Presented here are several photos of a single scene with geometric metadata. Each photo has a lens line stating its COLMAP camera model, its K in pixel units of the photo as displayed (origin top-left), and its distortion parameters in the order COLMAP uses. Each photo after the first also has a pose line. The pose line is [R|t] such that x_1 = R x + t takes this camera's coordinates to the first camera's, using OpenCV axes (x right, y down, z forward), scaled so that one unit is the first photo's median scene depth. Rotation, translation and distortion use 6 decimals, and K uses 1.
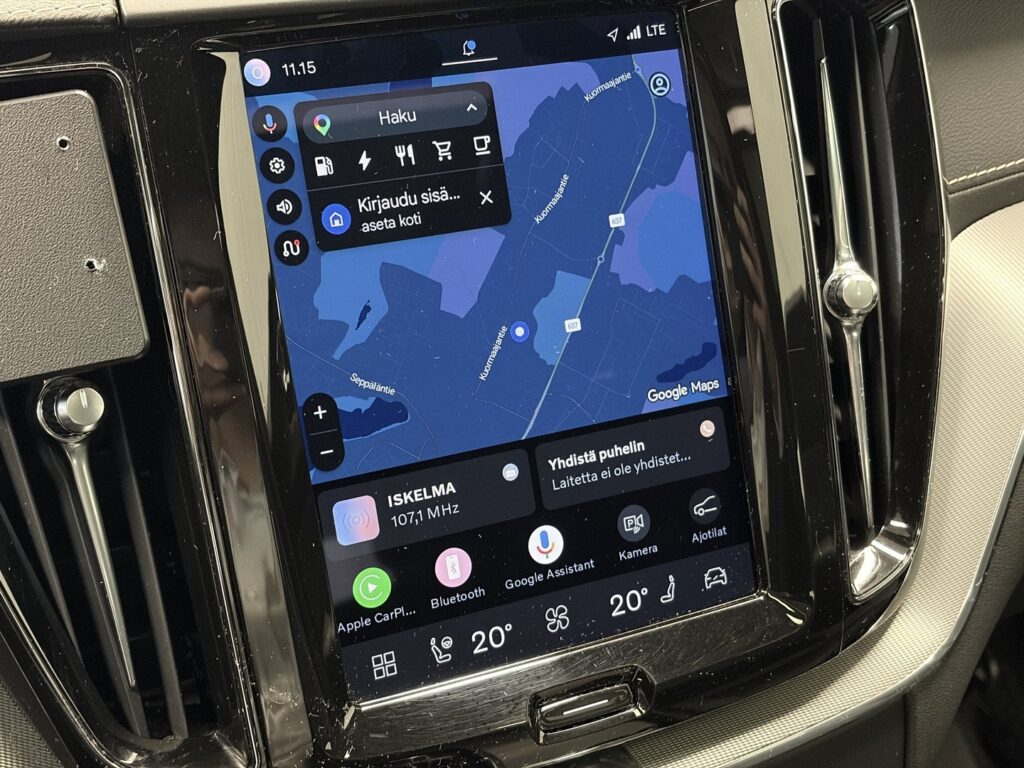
lens RADIAL K [[1568.3, 0, 520.4], [0, 1568.3, 378.7], [0, 0, 1]] dist [0.004841, 0.000000]
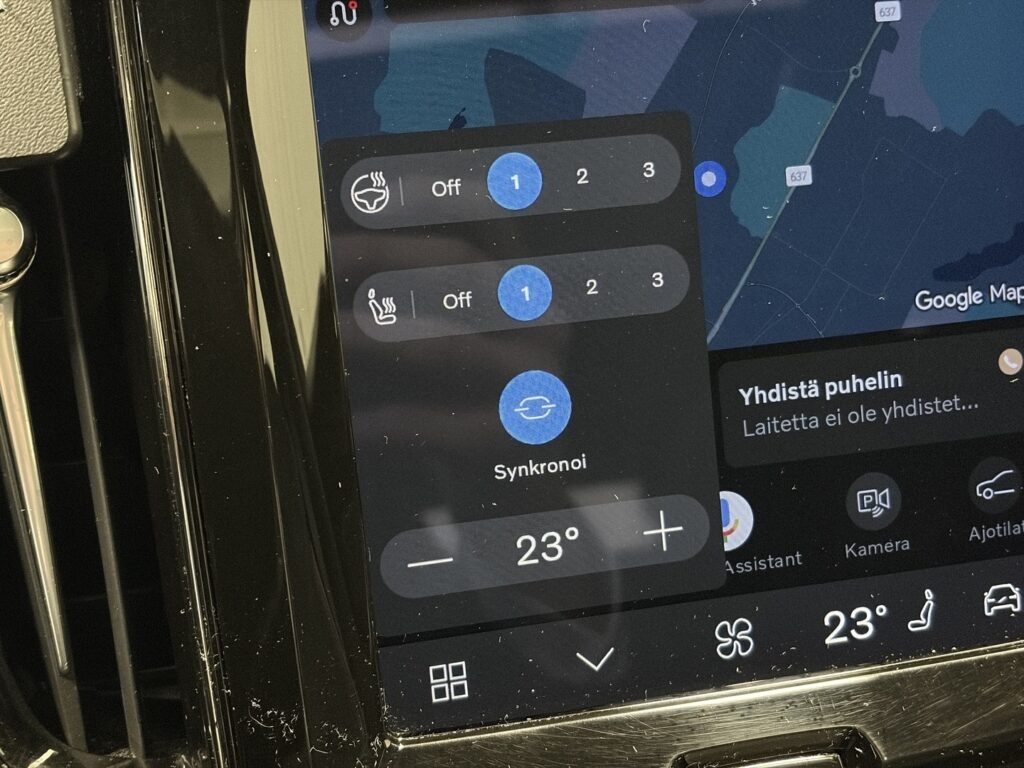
lens RADIAL K [[1568.3, 0, 506.7], [0, 1568.3, 383.4], [0, 0, 1]] dist [0.004841, 0.000000]
pose [[0.974481, 0.087097, -0.206886, 0.055426], [-0.078264, 0.995652, 0.050522, 0.025121], [0.210387, -0.033041, 0.977060, 0.360240]]
